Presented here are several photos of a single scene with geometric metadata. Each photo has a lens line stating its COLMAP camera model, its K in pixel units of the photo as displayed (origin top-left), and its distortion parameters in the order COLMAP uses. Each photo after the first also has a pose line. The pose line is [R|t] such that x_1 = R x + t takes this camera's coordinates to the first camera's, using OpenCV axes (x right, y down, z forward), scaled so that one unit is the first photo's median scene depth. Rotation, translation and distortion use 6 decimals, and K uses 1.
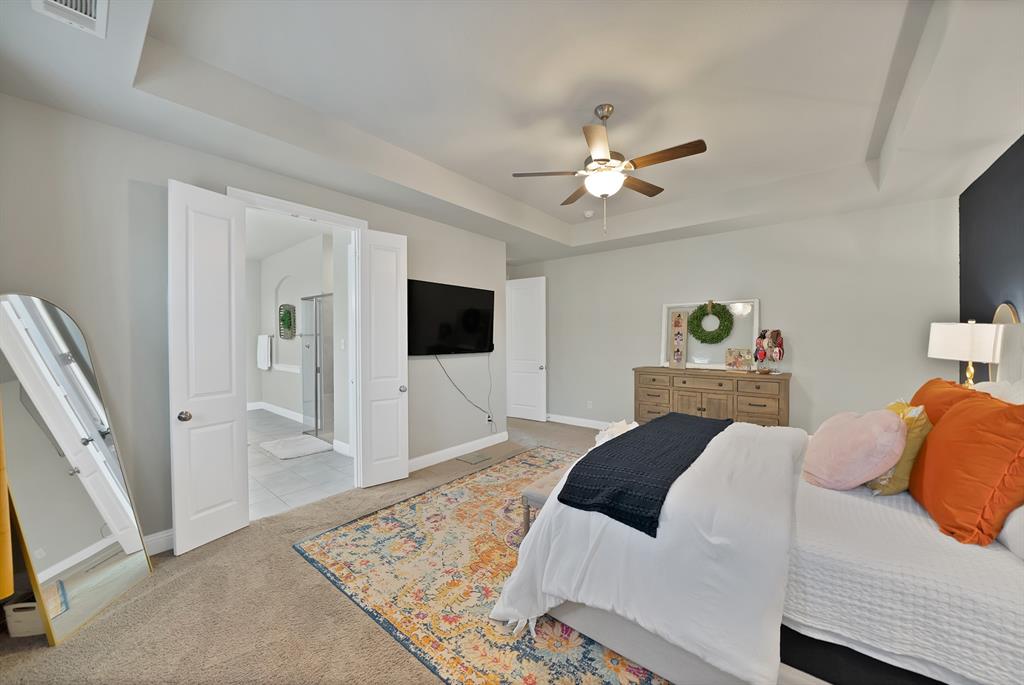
lens RADIAL K [[370.5, 0, 513.7], [0, 370.5, 345.2], [0, 0, 1]] dist [-0.023972, 0.001361]
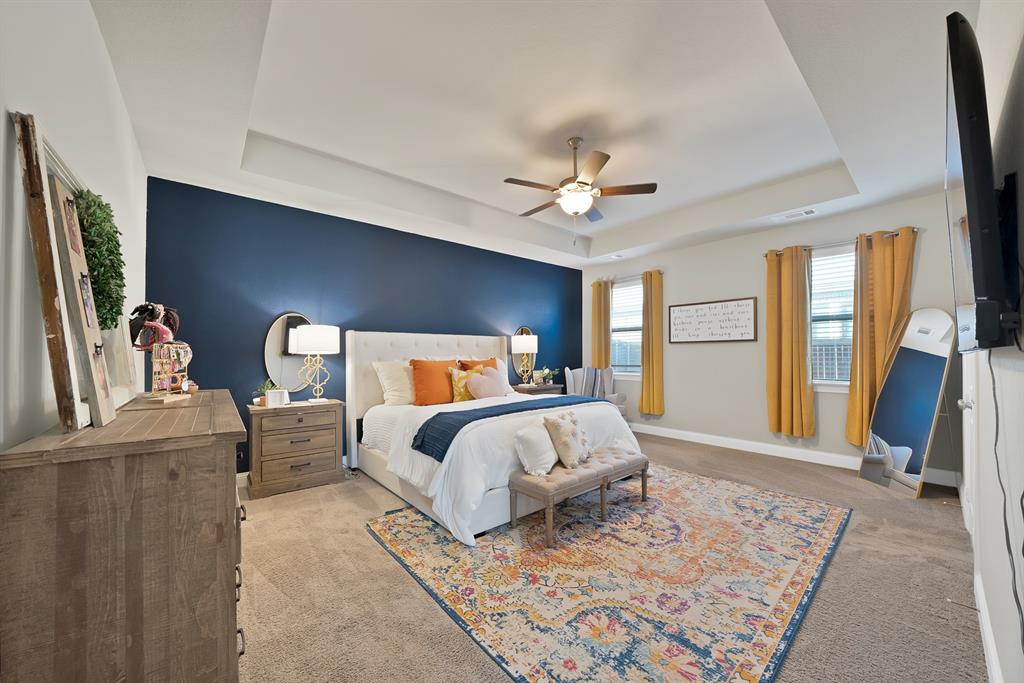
lens RADIAL K [[370.5, 0, 510.7], [0, 370.5, 347.4], [0, 0, 1]] dist [-0.023972, 0.001361]
pose [[-0.983024, 0.006914, 0.183344, 0.214251], [0.006723, 0.999976, -0.001662, 0.024968], [-0.183352, -0.000401, -0.983047, 2.009266]]
